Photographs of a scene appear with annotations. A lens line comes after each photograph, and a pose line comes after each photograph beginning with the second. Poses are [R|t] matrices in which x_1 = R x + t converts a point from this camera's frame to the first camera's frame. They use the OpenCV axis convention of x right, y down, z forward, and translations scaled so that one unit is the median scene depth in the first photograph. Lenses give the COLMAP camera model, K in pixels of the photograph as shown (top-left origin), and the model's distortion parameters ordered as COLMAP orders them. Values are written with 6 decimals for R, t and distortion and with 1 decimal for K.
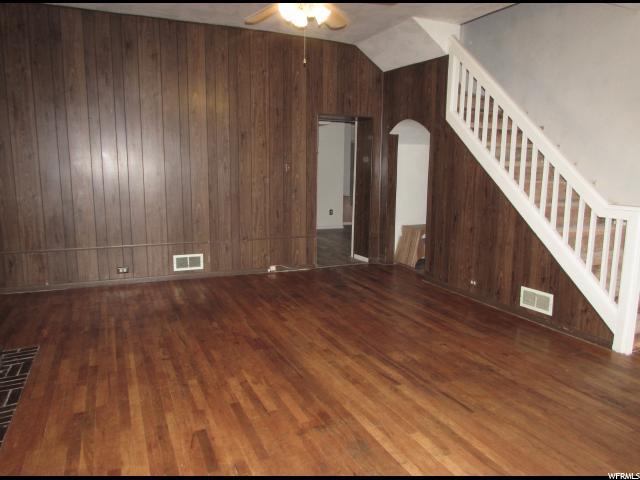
lens RADIAL K [[460.5, 0, 322.8], [0, 460.5, 236.8], [0, 0, 1]] dist [-0.035229, 0.004181]
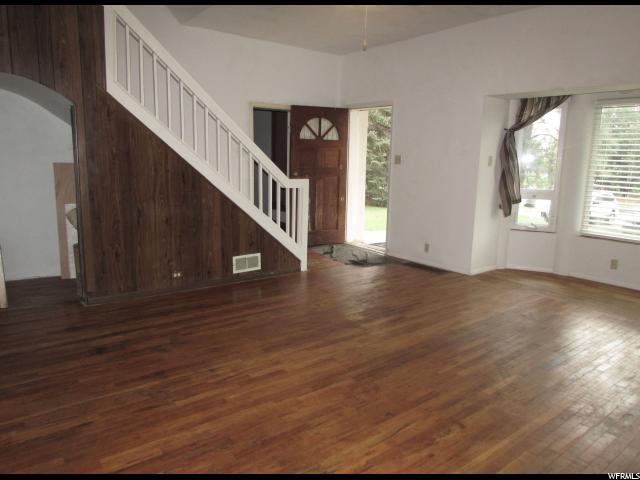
lens RADIAL K [[460.5, 0, 322.8], [0, 460.5, 236.8], [0, 0, 1]] dist [-0.035229, 0.004181]
pose [[-0.228176, -0.186162, 0.955657, -0.759131], [0.120699, 0.968570, 0.217496, -0.175721], [-0.966110, 0.164974, -0.198535, 1.056380]]
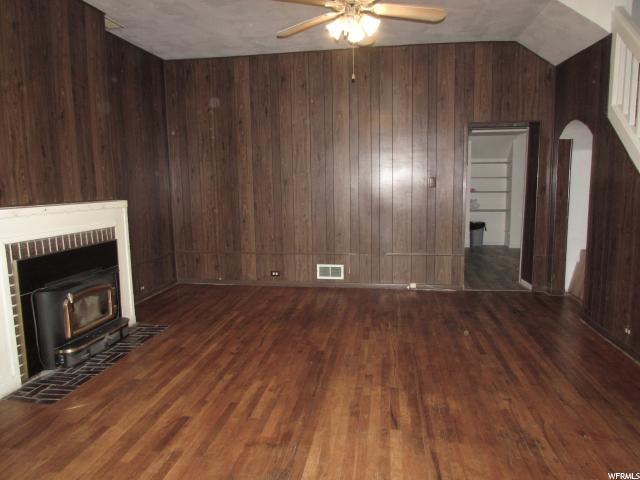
lens RADIAL K [[451.8, 0, 320.0], [0, 451.8, 240.0], [0, 0, 1]] dist [-0.031898, 0.003984]
pose [[0.834321, 0.049262, -0.549074, 0.358765], [-0.058645, 0.998279, 0.000454, -0.024107], [0.548151, 0.031822, 0.835774, 0.132510]]
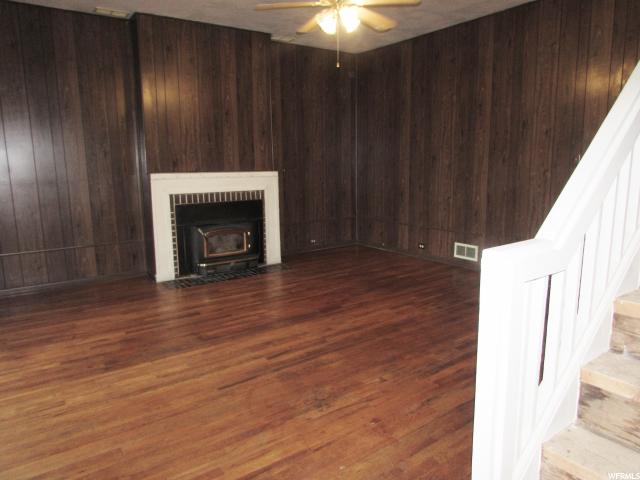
lens RADIAL K [[451.8, 0, 320.0], [0, 451.8, 240.0], [0, 0, 1]] dist [-0.031898, 0.003984]
pose [[0.190332, 0.156822, -0.969113, 0.855580], [-0.132520, 0.982228, 0.132918, -0.085026], [0.972734, 0.103129, 0.207731, 0.621932]]
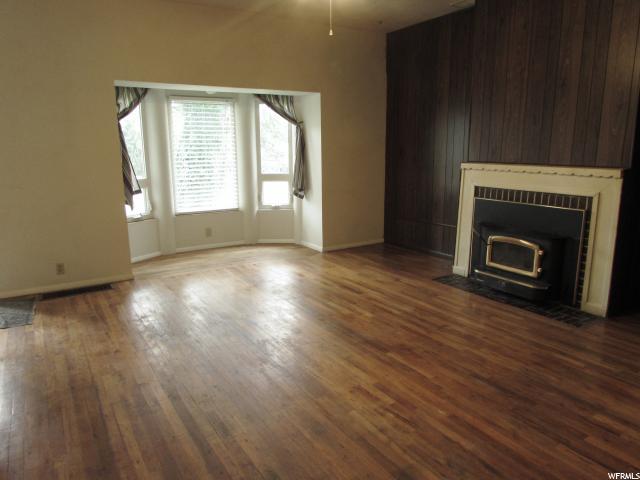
lens RADIAL K [[451.8, 0, 320.0], [0, 451.8, 240.0], [0, 0, 1]] dist [-0.031898, 0.003984]
pose [[-0.991361, 0.020095, -0.129611, 0.081059], [-0.025215, 0.940559, 0.338693, -0.240216], [0.128712, 0.339035, -0.931927, 1.544524]]
